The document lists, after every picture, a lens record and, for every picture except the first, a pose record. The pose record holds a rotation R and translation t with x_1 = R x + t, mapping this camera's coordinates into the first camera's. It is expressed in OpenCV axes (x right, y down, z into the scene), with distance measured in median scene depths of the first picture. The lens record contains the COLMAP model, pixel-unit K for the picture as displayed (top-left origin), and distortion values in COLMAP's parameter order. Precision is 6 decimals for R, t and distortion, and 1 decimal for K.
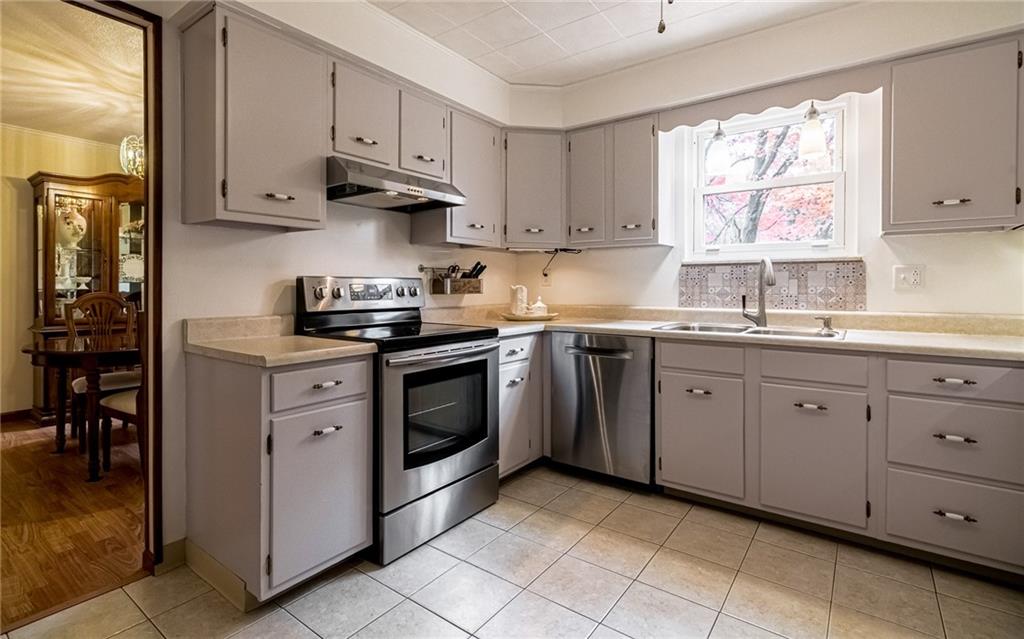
lens RADIAL K [[467.7, 0, 522.4], [0, 467.7, 286.2], [0, 0, 1]] dist [-0.004302, -0.000379]
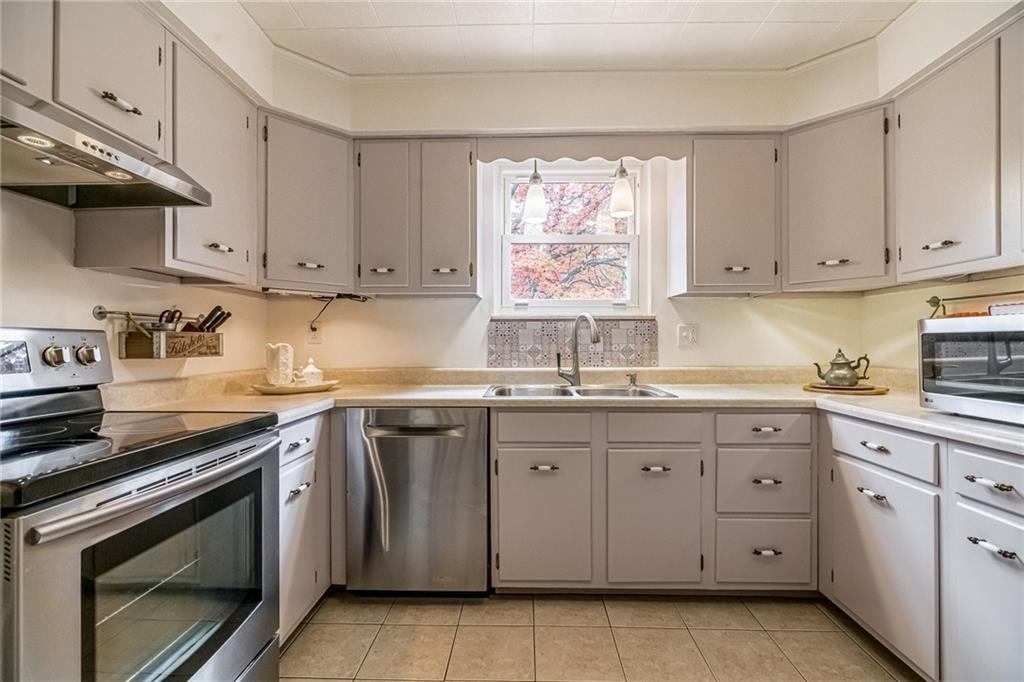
lens RADIAL K [[448.5, 0, 513.4], [0, 448.5, 342.2], [0, 0, 1]] dist [-0.003883, 0.001622]
pose [[0.836734, -0.000477, 0.547610, -0.104688], [0.002355, 0.999994, -0.002727, -0.000532], [-0.547605, 0.003571, 0.836729, 0.309183]]
